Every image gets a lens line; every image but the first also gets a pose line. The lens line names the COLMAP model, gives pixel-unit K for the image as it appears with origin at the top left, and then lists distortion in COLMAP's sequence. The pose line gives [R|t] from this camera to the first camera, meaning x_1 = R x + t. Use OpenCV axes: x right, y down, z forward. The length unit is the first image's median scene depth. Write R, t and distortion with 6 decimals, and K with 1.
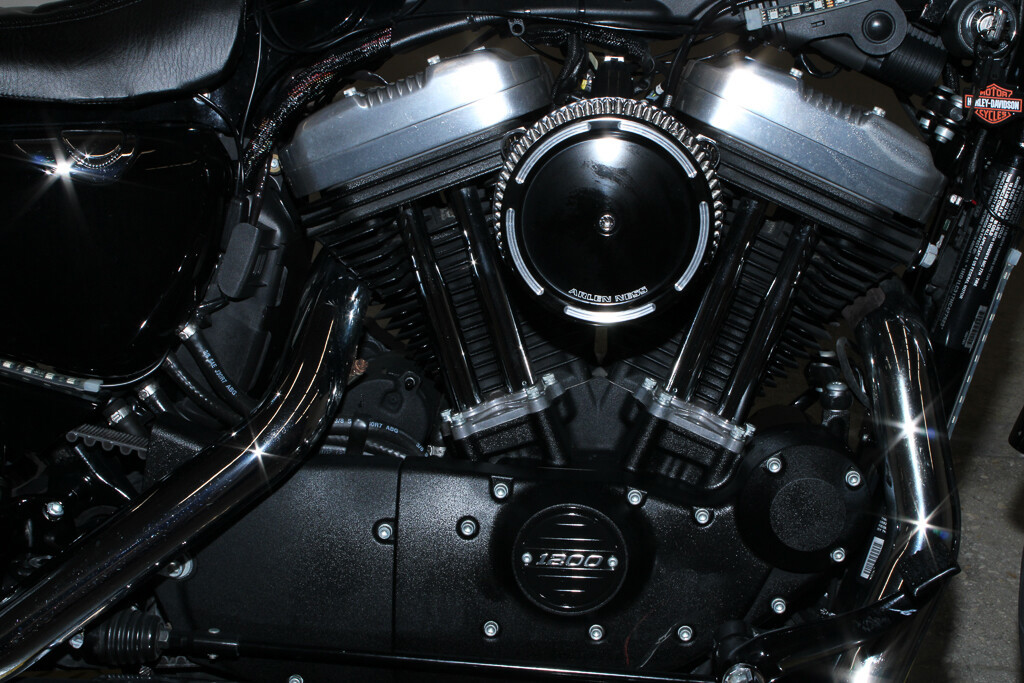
lens RADIAL K [[1752.3, 0, 512.0], [0, 1752.3, 341.5], [0, 0, 1]] dist [0.001369, -0.087032]
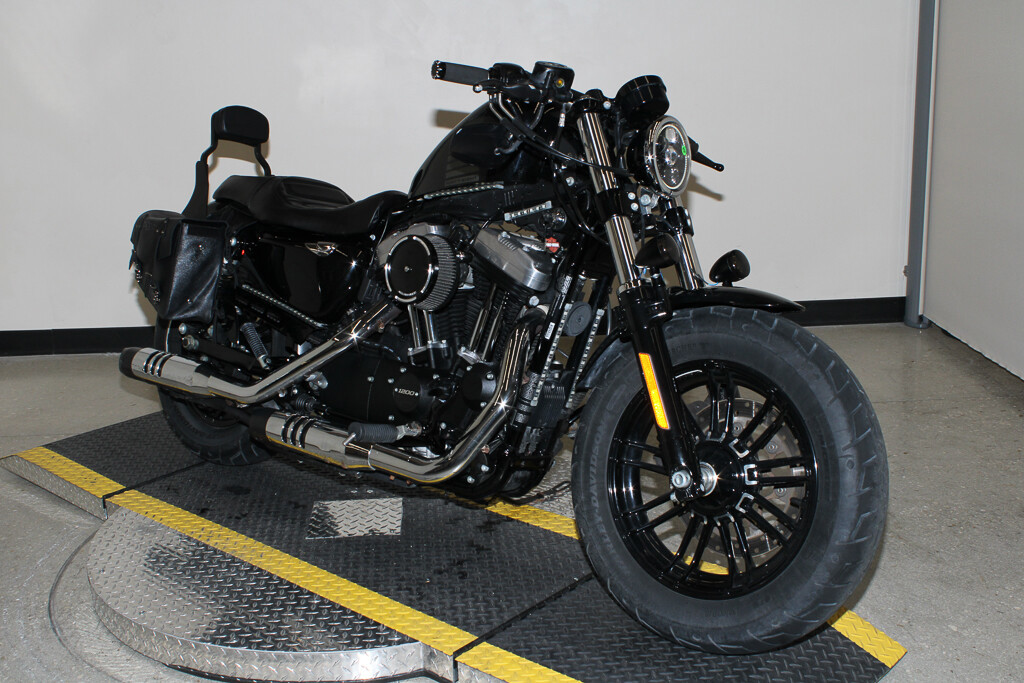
lens RADIAL K [[1222.7, 0, 512.0], [0, 1222.7, 341.5], [0, 0, 1]] dist [-0.070504, 0.071427]
pose [[0.772493, 0.093221, -0.628143, 1.362646], [-0.219551, 0.967373, -0.126439, 0.249888], [0.595862, 0.235582, 0.767756, -0.441160]]
